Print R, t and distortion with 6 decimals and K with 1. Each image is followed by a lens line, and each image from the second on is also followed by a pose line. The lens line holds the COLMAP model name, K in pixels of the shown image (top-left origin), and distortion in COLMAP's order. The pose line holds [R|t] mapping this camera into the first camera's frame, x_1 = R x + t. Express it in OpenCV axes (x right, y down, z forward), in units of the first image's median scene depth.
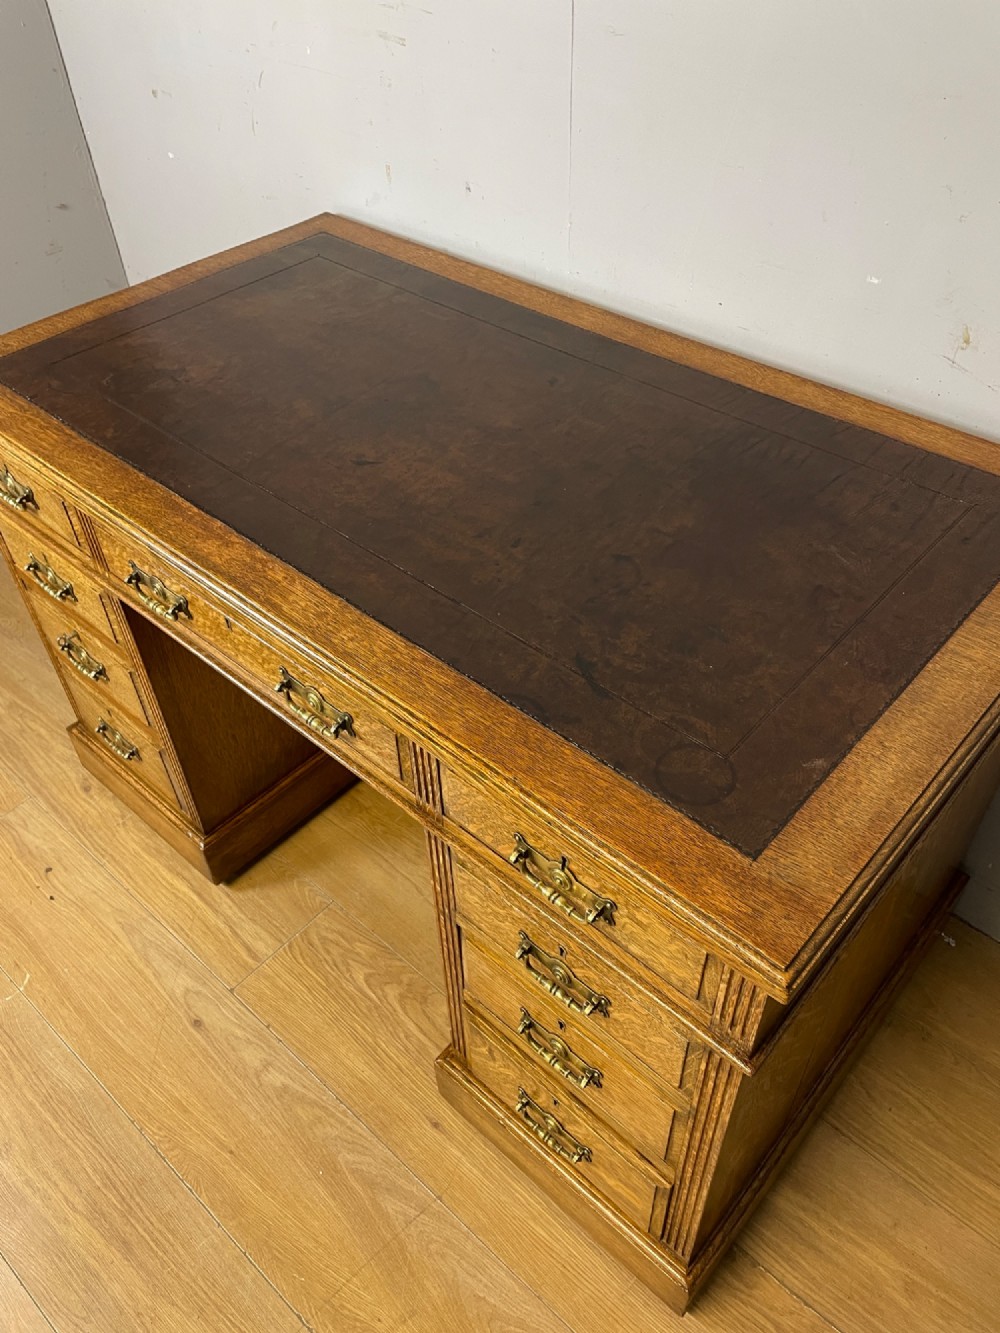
lens RADIAL K [[1014.8, 0, 491.0], [0, 1014.8, 658.0], [0, 0, 1]] dist [0.099612, -0.121775]
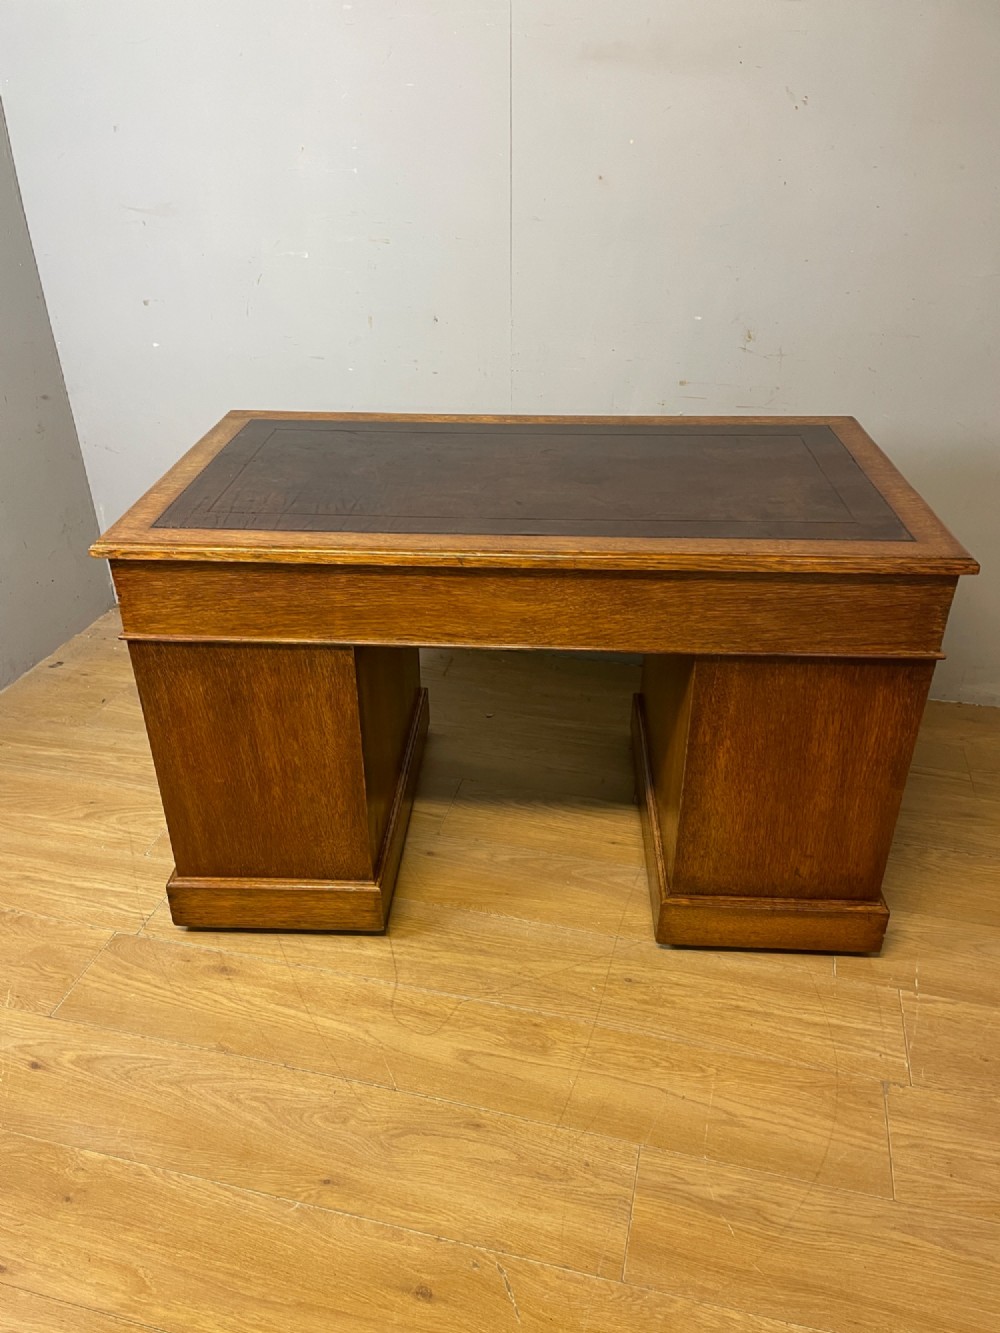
lens RADIAL K [[1014.8, 0, 489.2], [0, 1014.8, 670.4], [0, 0, 1]] dist [0.099612, -0.121775]
pose [[0.885435, -0.211374, 0.413915, -0.826785], [0.303656, 0.937328, -0.170908, 0.426787], [-0.351848, 0.277016, 0.894128, -0.395618]]
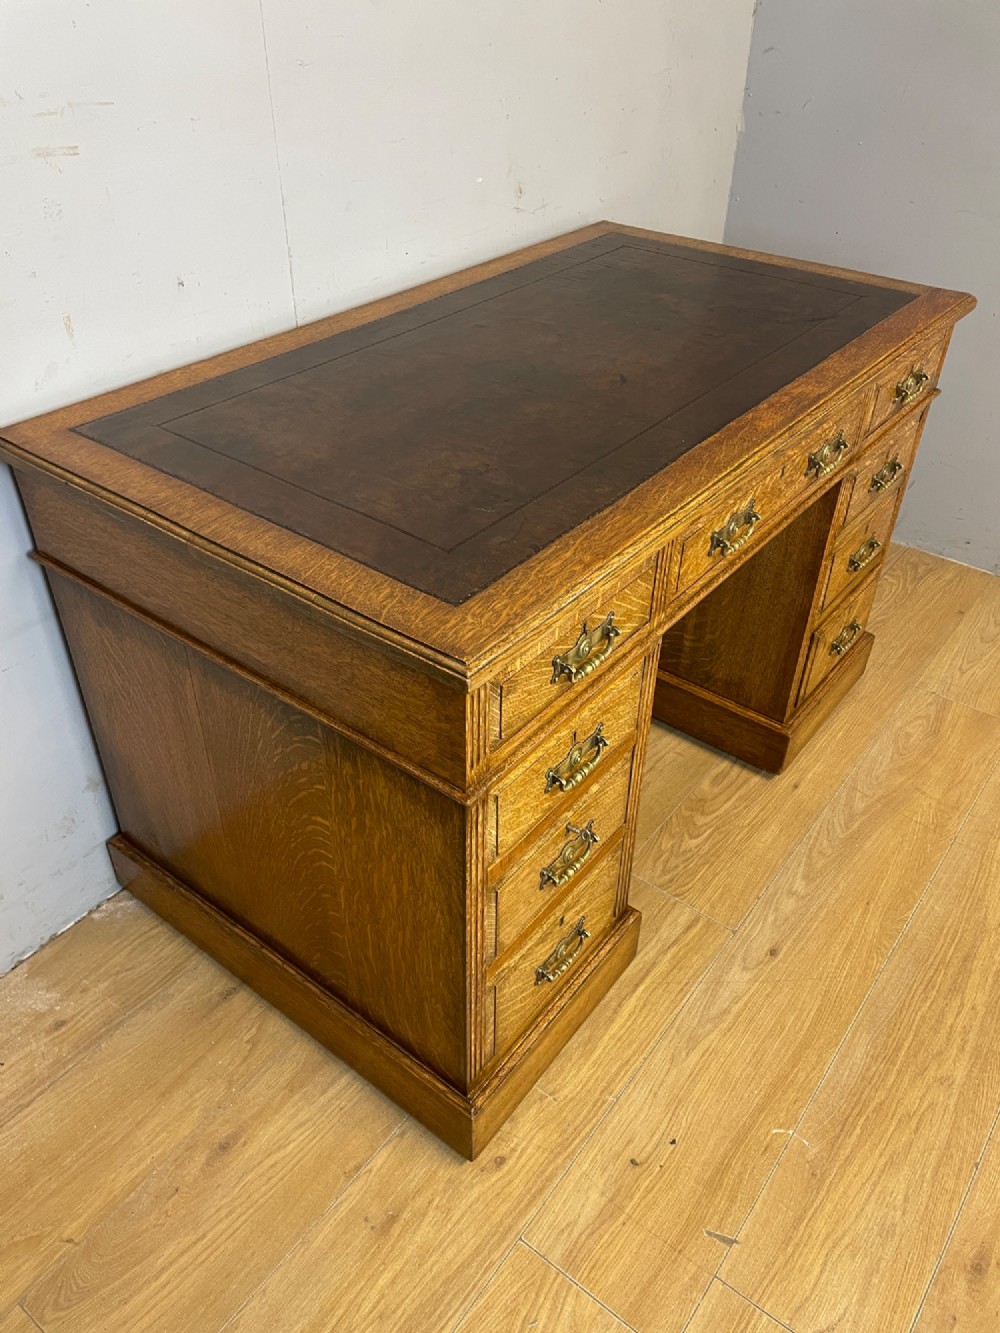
lens RADIAL K [[1014.8, 0, 501.7], [0, 1014.8, 660.9], [0, 0, 1]] dist [0.099612, -0.121775]
pose [[-0.082561, -0.570931, 0.816836, -1.056998], [0.674950, 0.571006, 0.467327, -0.546957], [-0.733230, 0.589907, 0.338207, 0.752170]]
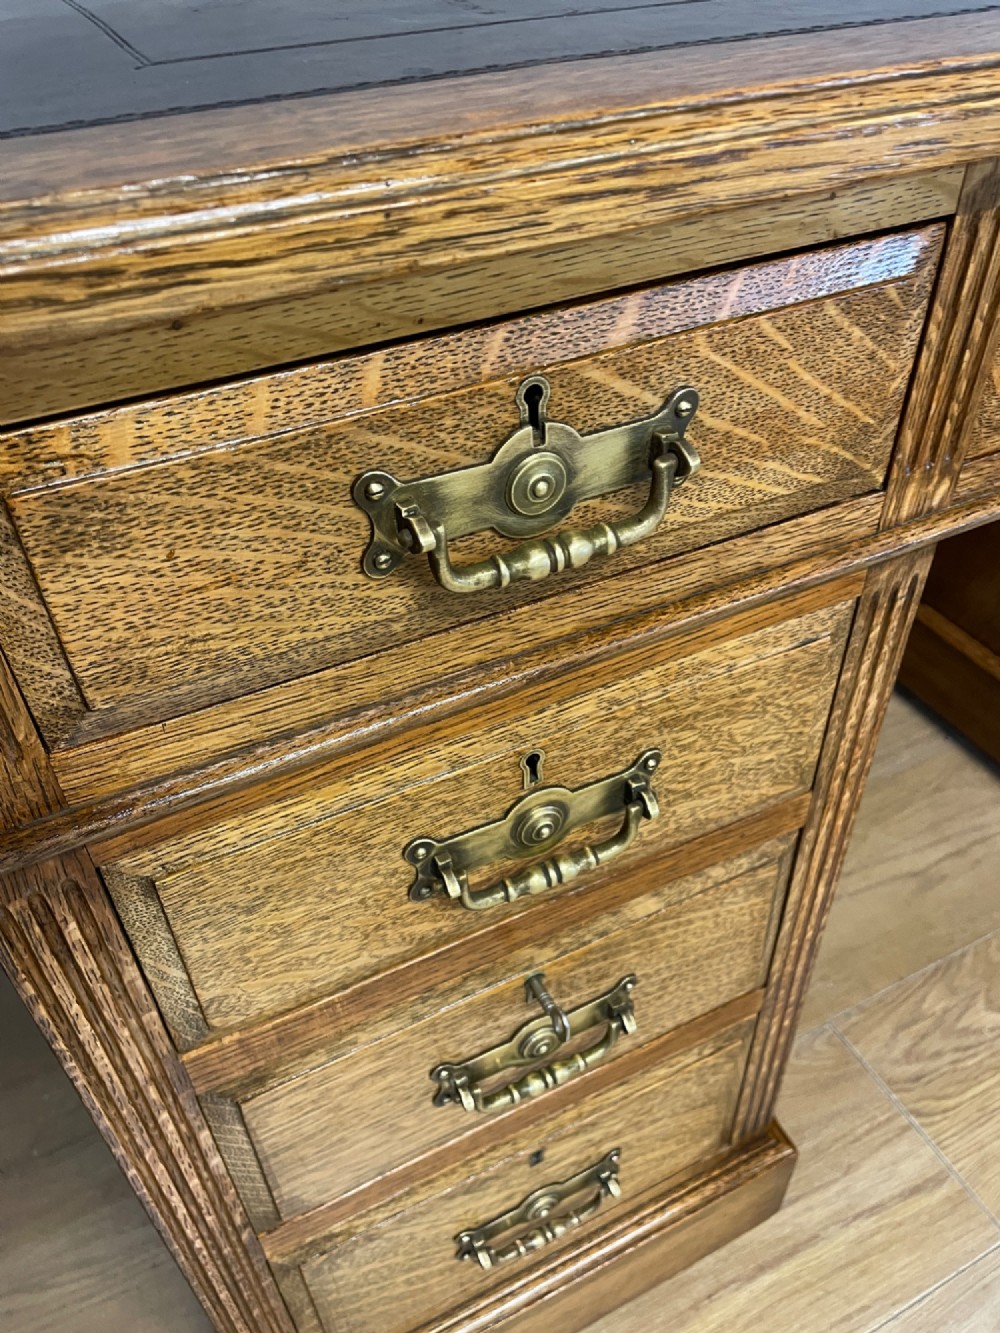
lens RADIAL K [[1062.0, 0, 504.9], [0, 1062.0, 672.7], [0, 0, 1]] dist [0.021404, -0.030416]
pose [[0.355331, -0.592590, 0.722895, -0.631555], [0.650562, 0.712103, 0.263966, -0.195874], [-0.671199, 0.376493, 0.638549, 0.831895]]
